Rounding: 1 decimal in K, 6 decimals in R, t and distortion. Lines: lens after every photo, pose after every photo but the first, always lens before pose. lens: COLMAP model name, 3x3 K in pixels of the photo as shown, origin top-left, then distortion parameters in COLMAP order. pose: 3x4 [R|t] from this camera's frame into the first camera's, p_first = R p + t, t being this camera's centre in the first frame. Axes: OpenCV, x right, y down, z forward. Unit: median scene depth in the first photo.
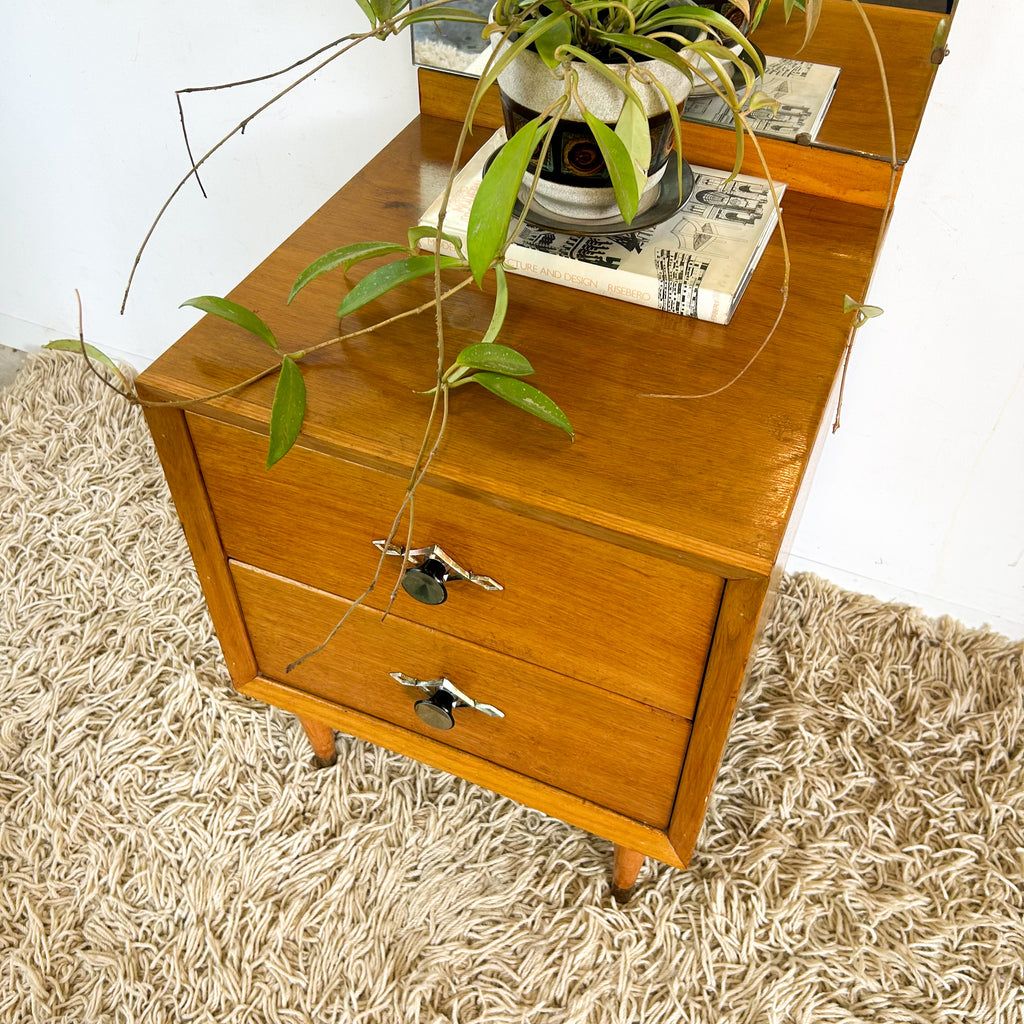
lens RADIAL K [[1049.8, 0, 509.4], [0, 1049.8, 478.0], [0, 0, 1]] dist [0.024277, 0.000000]
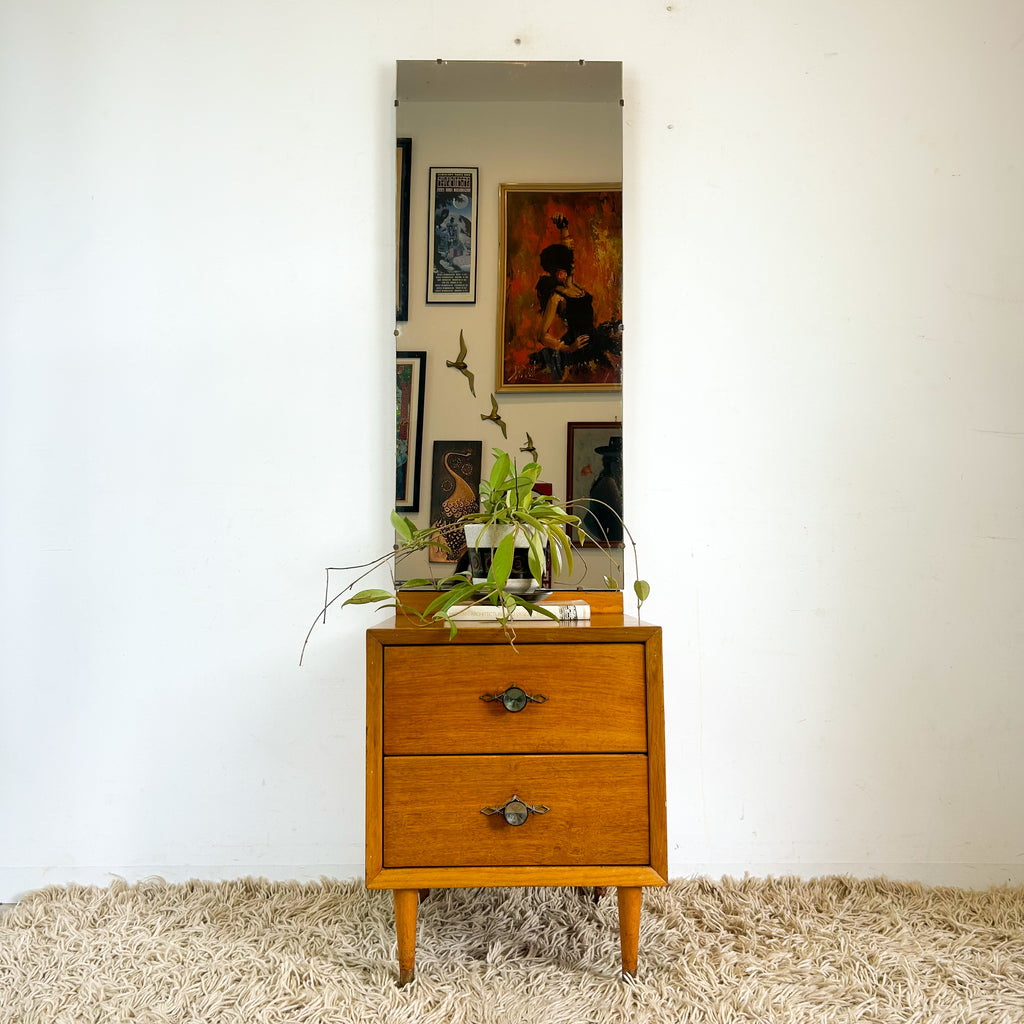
lens RADIAL K [[1049.8, 0, 499.9], [0, 1049.8, 491.2], [0, 0, 1]] dist [0.024277, 0.000000]
pose [[0.910597, 0.021992, 0.412709, -0.744306], [0.298636, 0.655301, -0.693828, 0.965501], [-0.285708, 0.755047, 0.590148, -0.416834]]
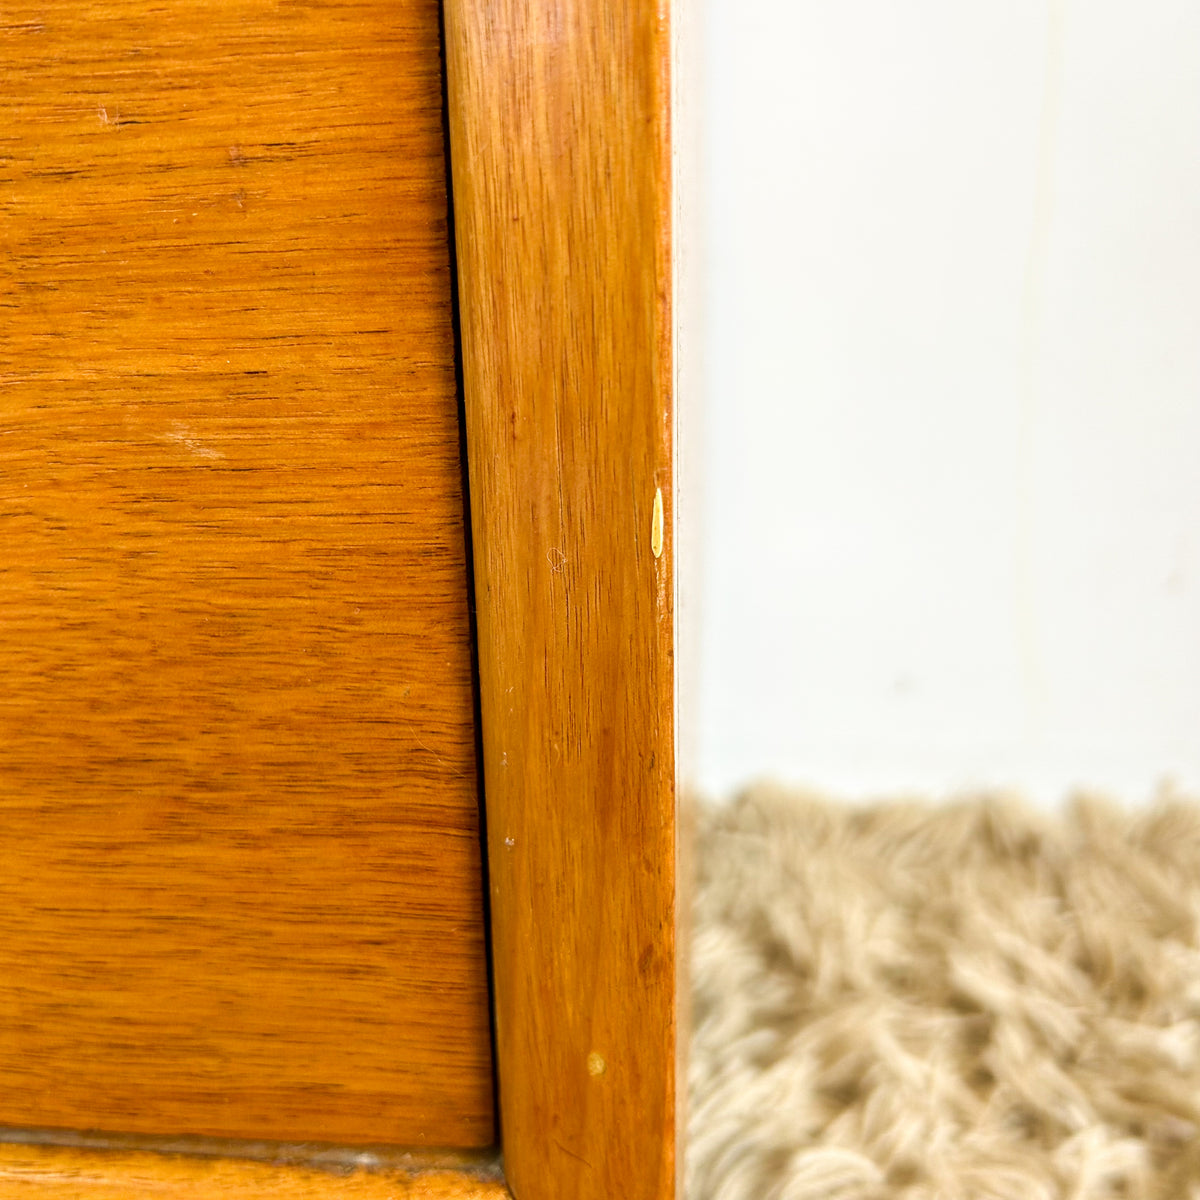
lens RADIAL K [[1230.2, 0, 596.5], [0, 1230.2, 596.8], [0, 0, 1]] dist [0.024277, 0.000000]
pose [[0.950610, -0.105828, 0.291788, 0.104333], [0.238291, 0.851217, -0.467598, 0.314955], [-0.198890, 0.514034, 0.834393, 0.699512]]
